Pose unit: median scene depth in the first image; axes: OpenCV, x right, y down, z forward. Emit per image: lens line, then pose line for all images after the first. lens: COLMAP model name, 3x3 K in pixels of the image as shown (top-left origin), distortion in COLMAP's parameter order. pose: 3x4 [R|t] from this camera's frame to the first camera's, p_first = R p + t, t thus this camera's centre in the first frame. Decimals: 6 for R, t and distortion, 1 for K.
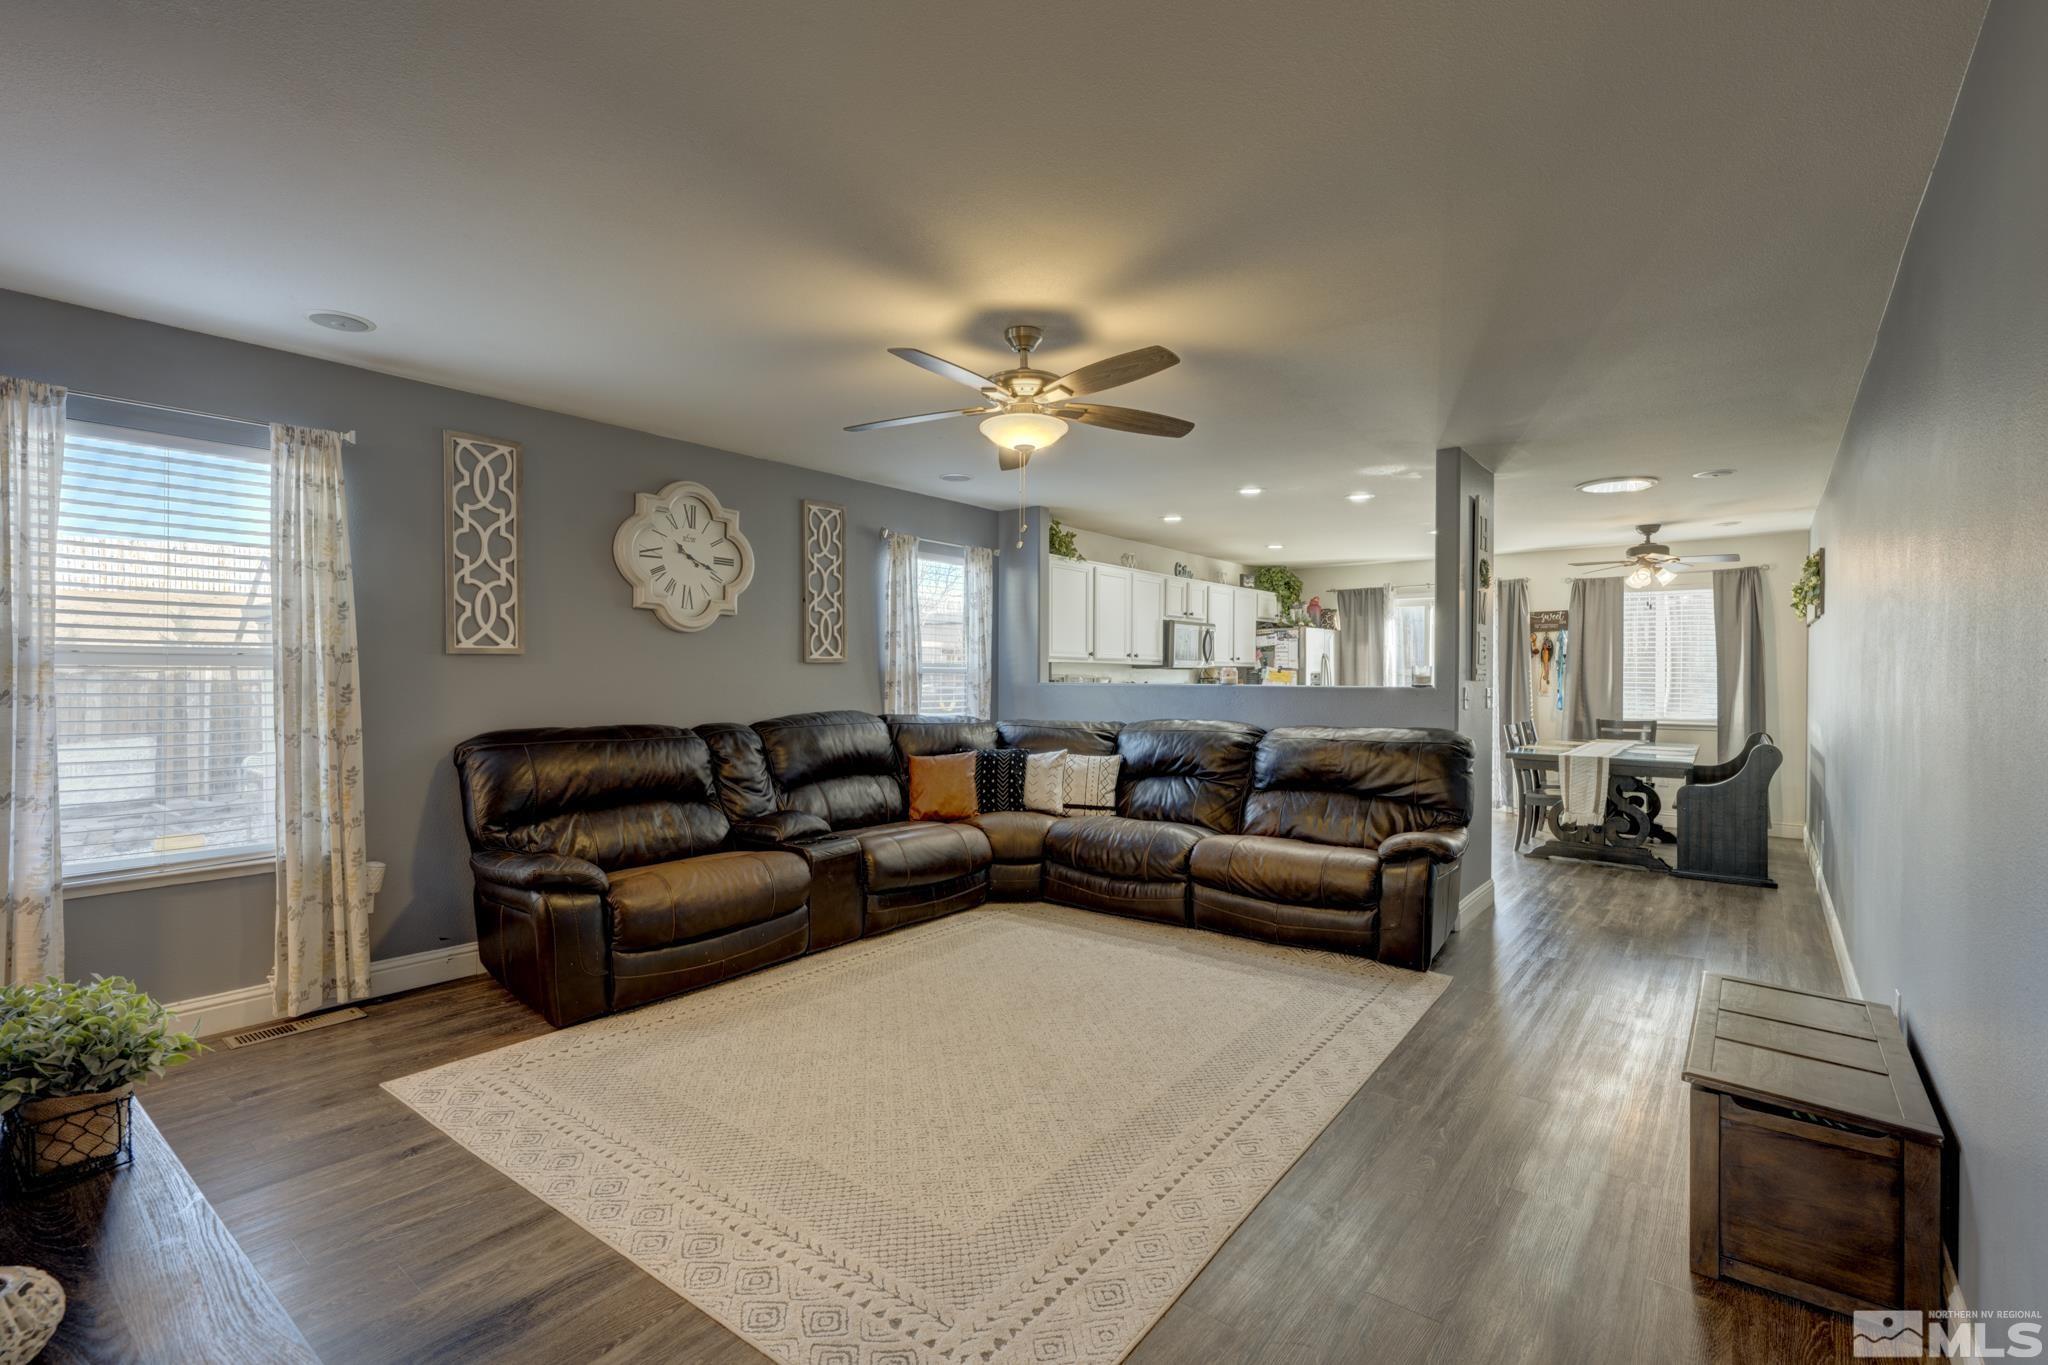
lens RADIAL K [[921.8, 0, 1020.8], [0, 921.8, 674.1], [0, 0, 1]] dist [-0.002108, -0.000316]
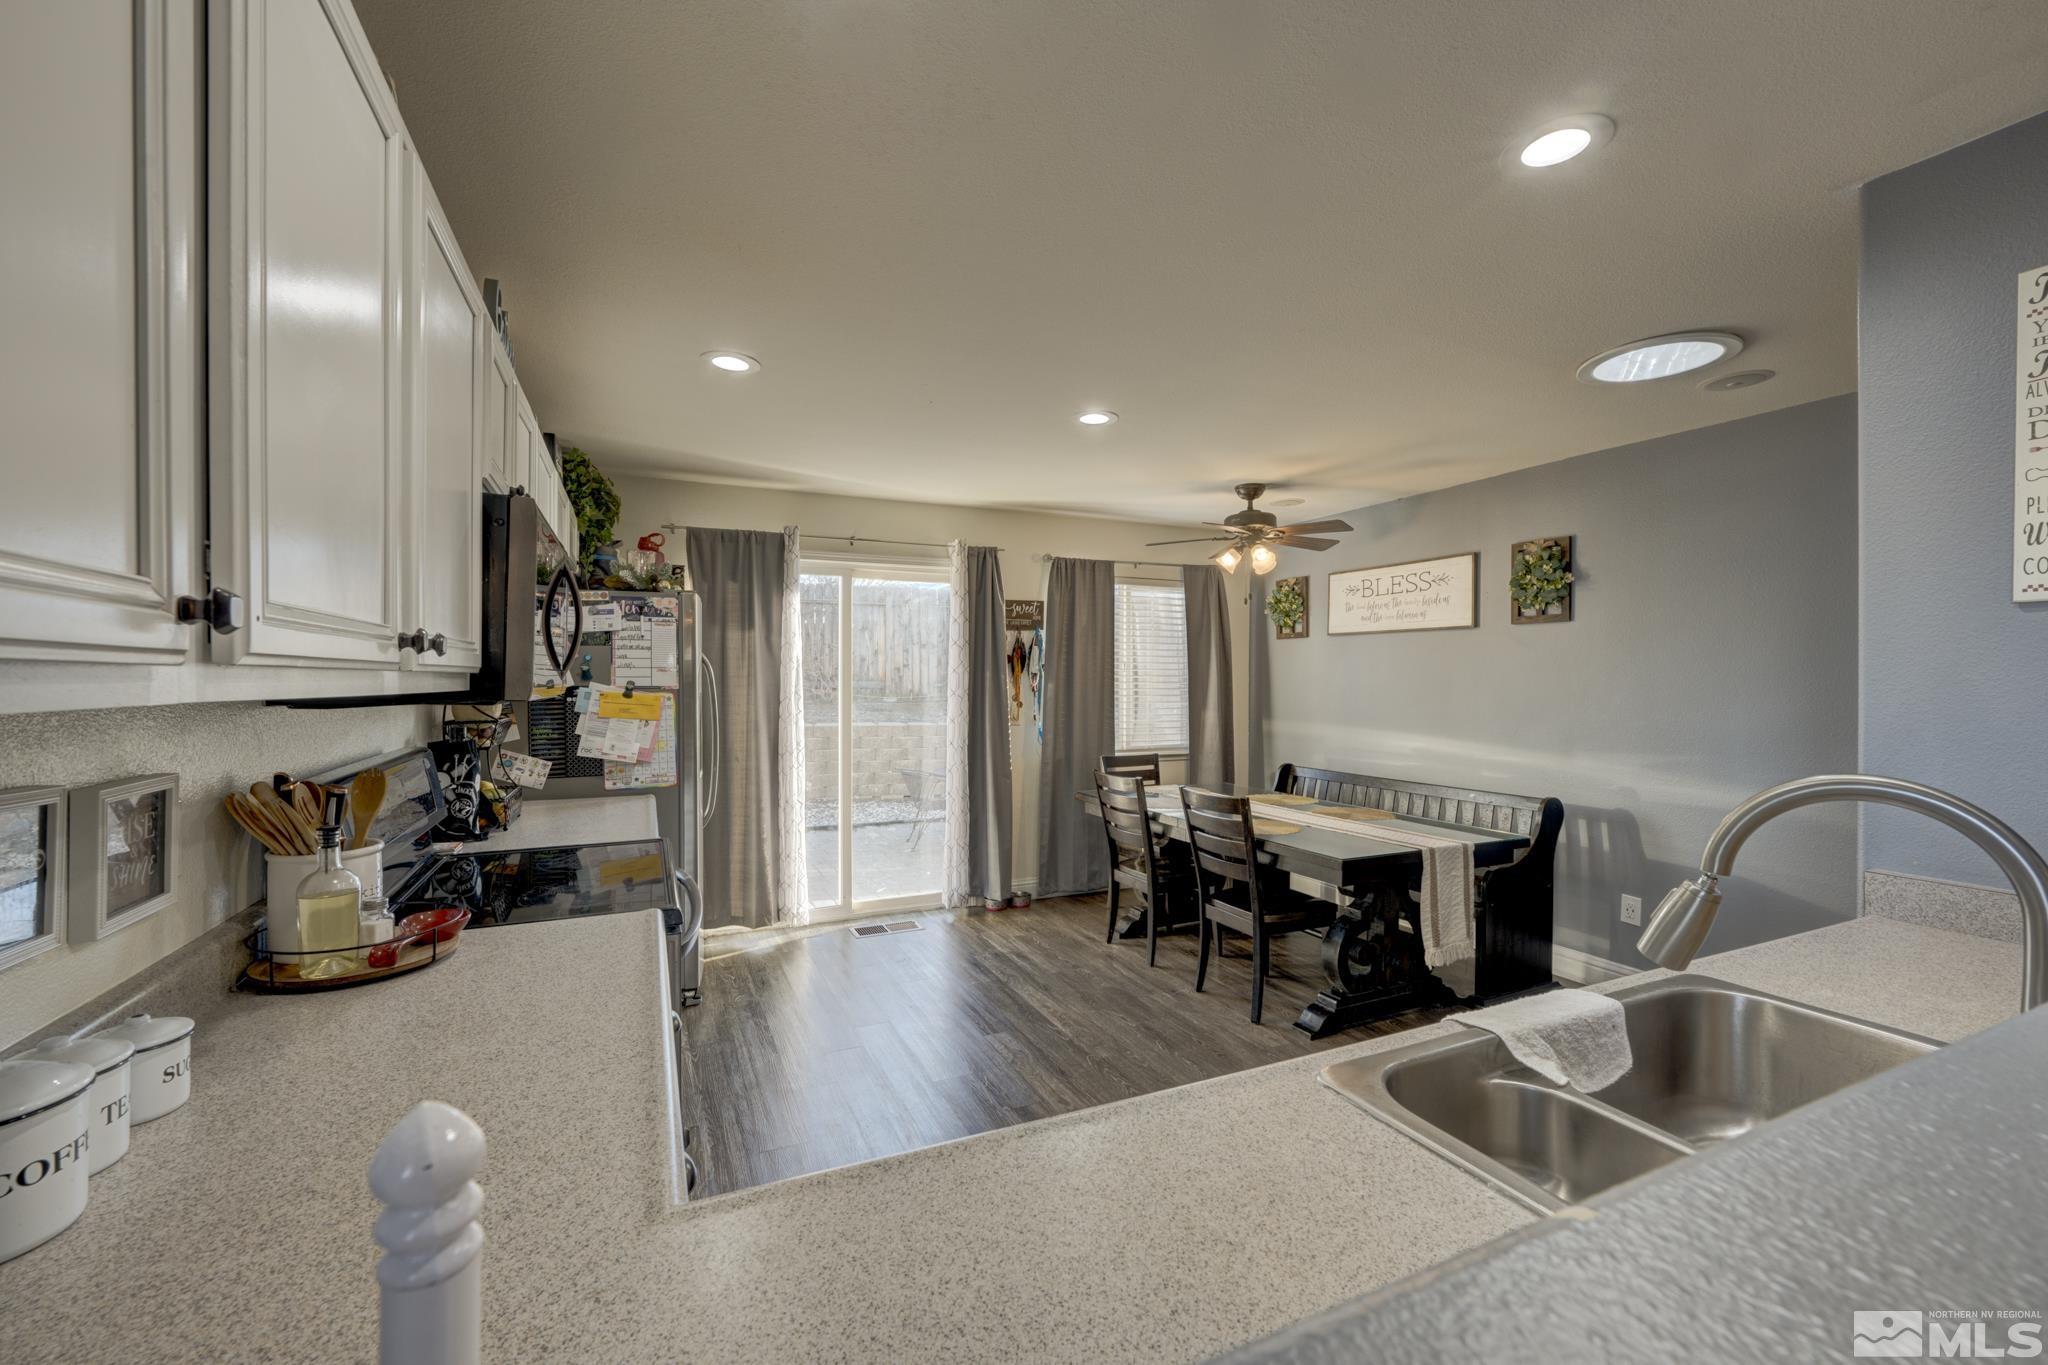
lens RADIAL K [[820.1, 0, 1024.0], [0, 820.1, 682.5], [0, 0, 1]] dist [0.000829, -0.000015]
pose [[0.459539, -0.009086, 0.888111, 0.062143], [-0.001623, 0.999937, 0.011069, -0.025122], [-0.888156, -0.006528, 0.459496, 1.314047]]
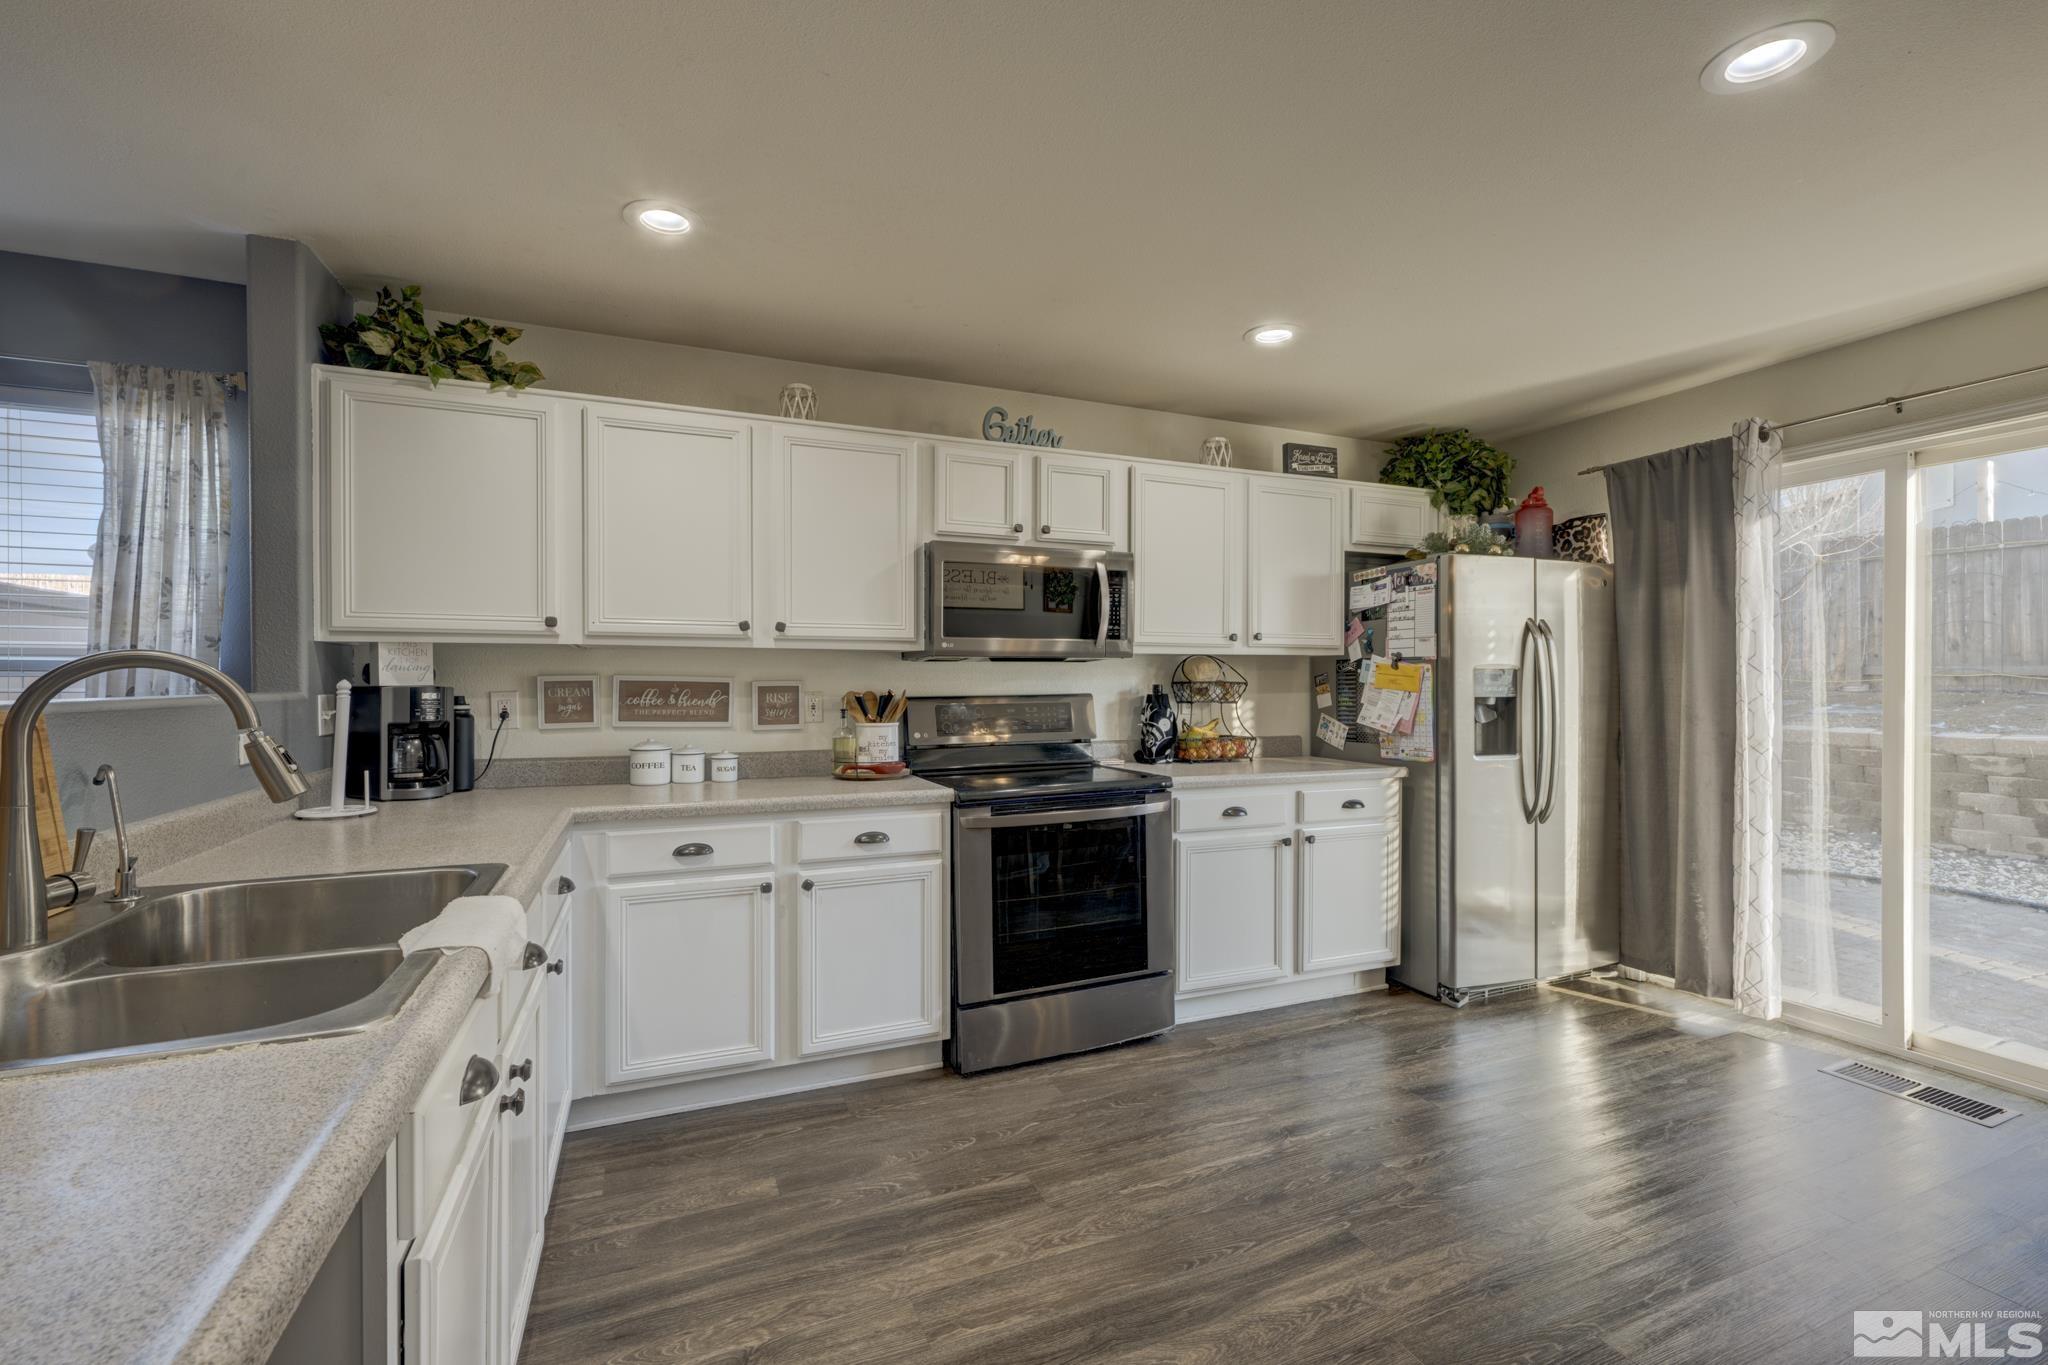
lens RADIAL K [[853.1, 0, 1024.0], [0, 853.1, 682.5], [0, 0, 1]] dist [-0.000258, -0.000047]
pose [[0.870921, -0.004889, -0.491398, 0.632396], [0.004747, 0.999988, -0.001536, 0.008703], [0.491400, -0.000995, 0.870934, 1.130751]]
